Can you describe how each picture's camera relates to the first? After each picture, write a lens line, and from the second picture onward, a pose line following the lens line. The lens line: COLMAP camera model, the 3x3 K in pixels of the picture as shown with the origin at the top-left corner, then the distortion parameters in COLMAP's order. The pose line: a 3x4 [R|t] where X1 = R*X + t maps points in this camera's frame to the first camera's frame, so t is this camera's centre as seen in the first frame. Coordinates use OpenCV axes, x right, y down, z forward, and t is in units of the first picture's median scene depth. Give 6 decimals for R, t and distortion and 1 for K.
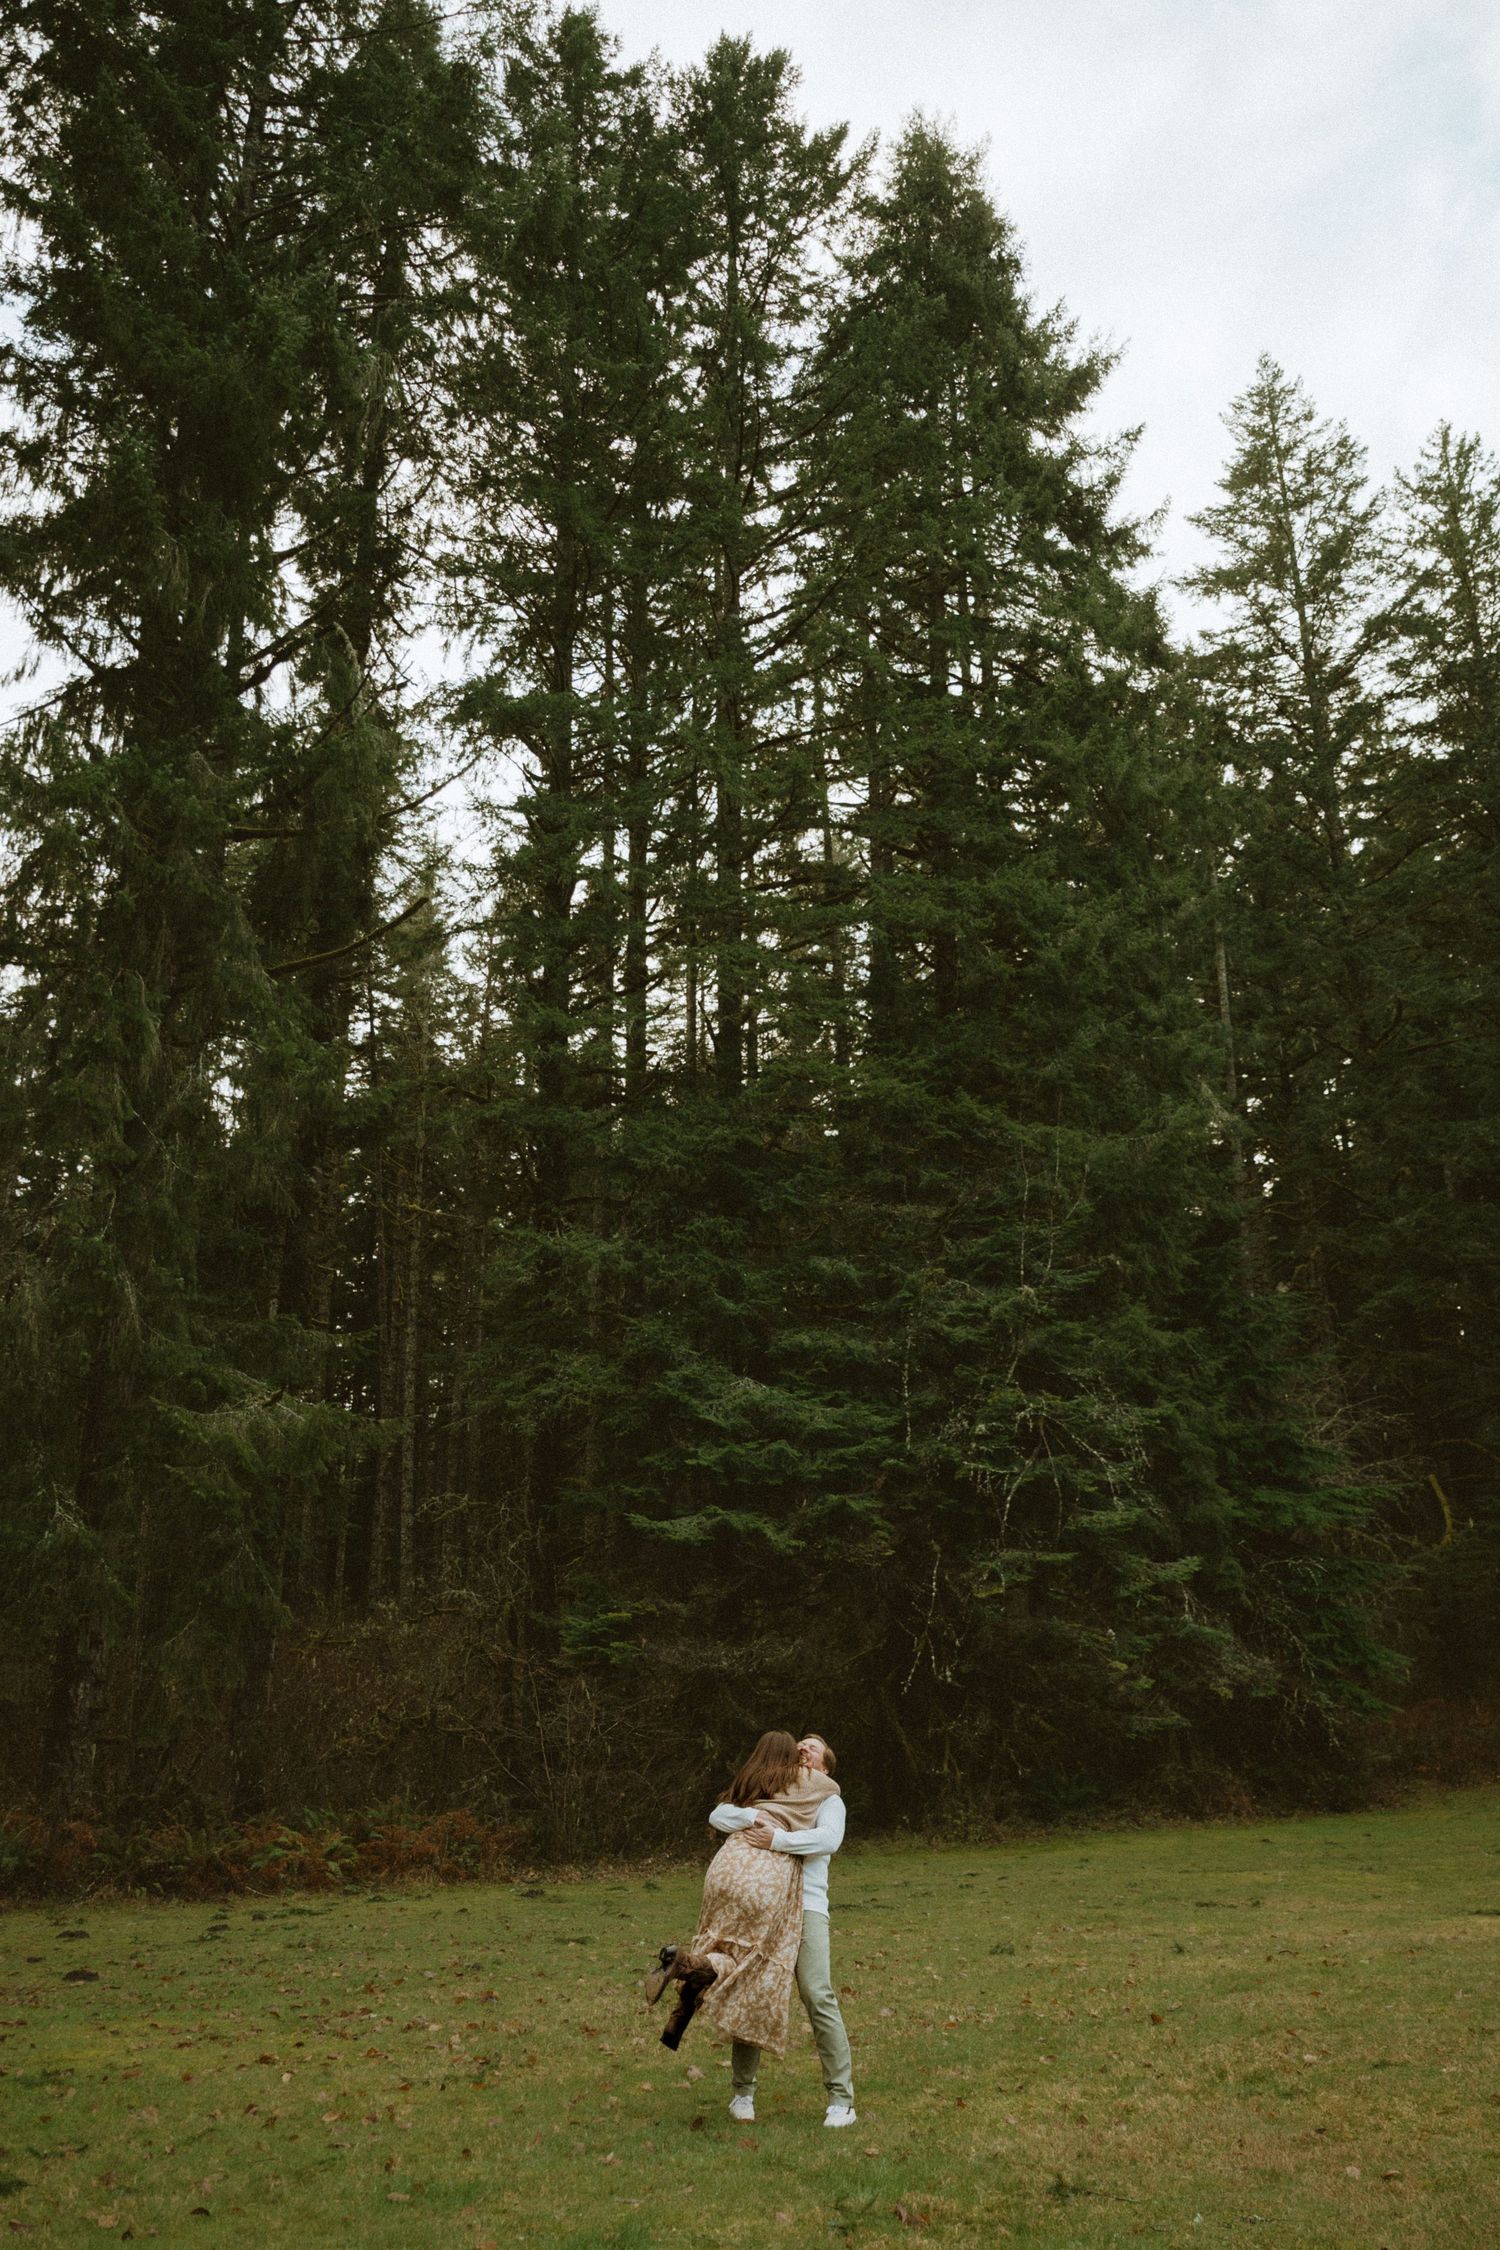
lens RADIAL K [[1837.4, 0, 673.7], [0, 1837.4, 1248.5], [0, 0, 1]] dist [-0.003227, 0.000026]
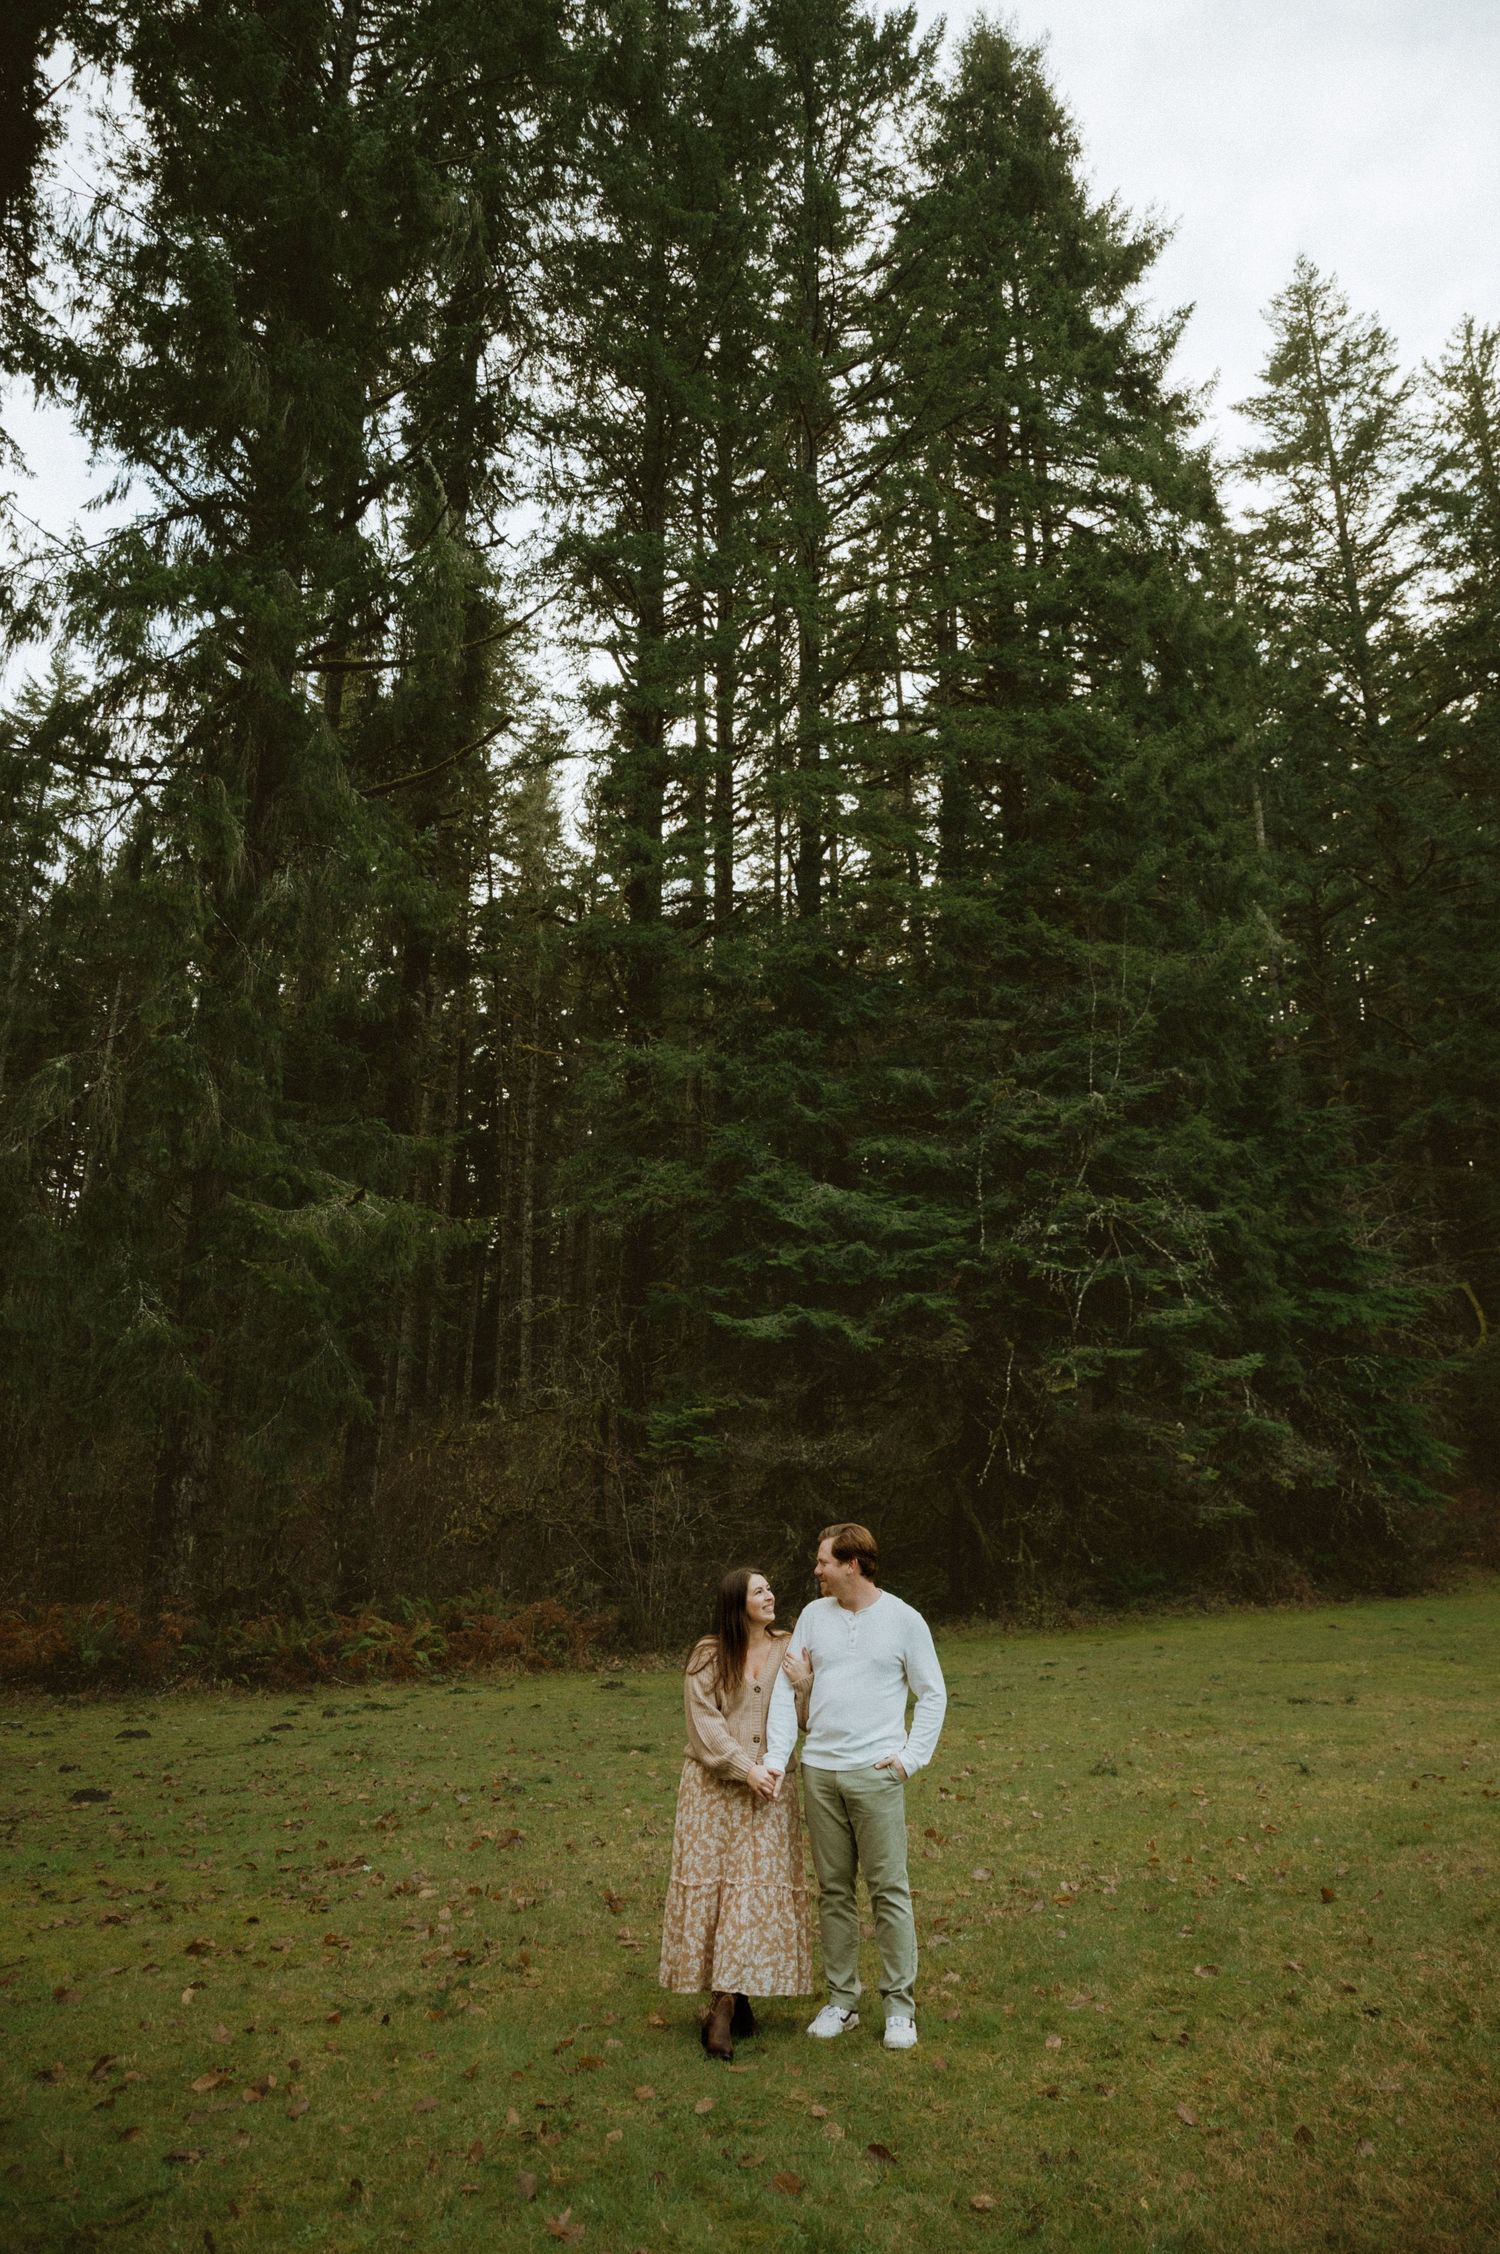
lens RADIAL K [[1571.7, 0, 750.0], [0, 1571.7, 1127.0], [0, 0, 1]] dist [-0.003020, 0.000052]
pose [[0.999887, -0.006549, -0.013529, 0.008507], [0.006718, 0.999900, 0.012481, 0.025926], [0.013446, -0.012570, 0.999831, 0.105103]]
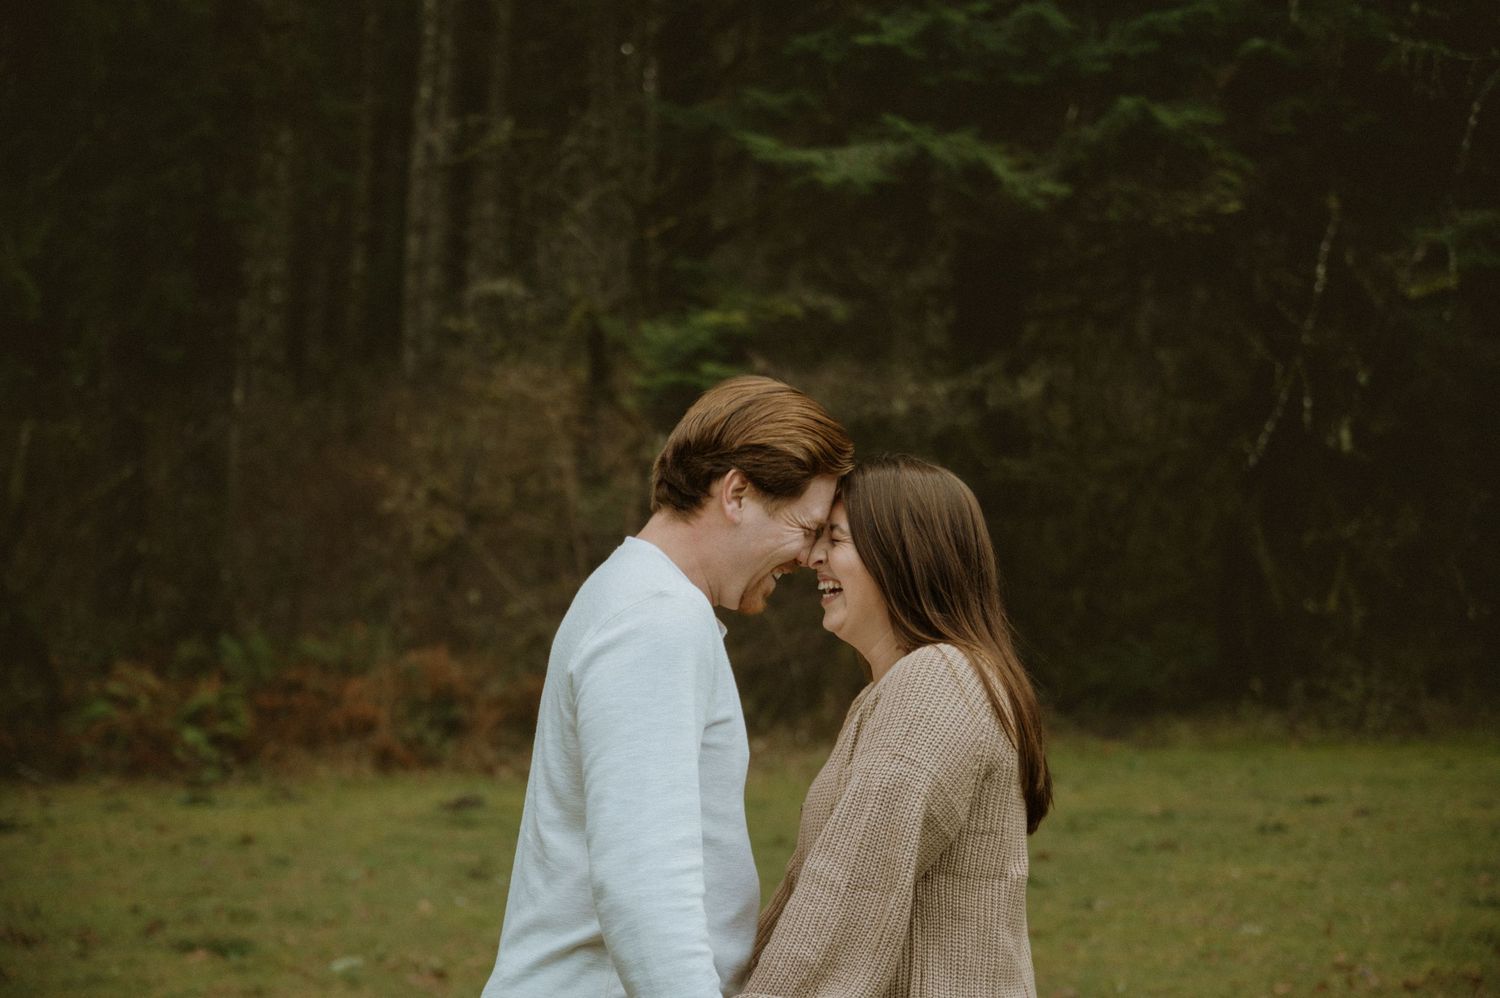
lens RADIAL K [[2414.9, 0, 775.5], [0, 2414.9, 557.6], [0, 0, 1]] dist [0.117784, -0.781240]
pose [[0.986580, 0.023675, -0.161554, 0.090889], [0.018597, 0.966701, 0.255233, 0.072592], [0.162217, -0.254812, 0.953287, 0.252613]]
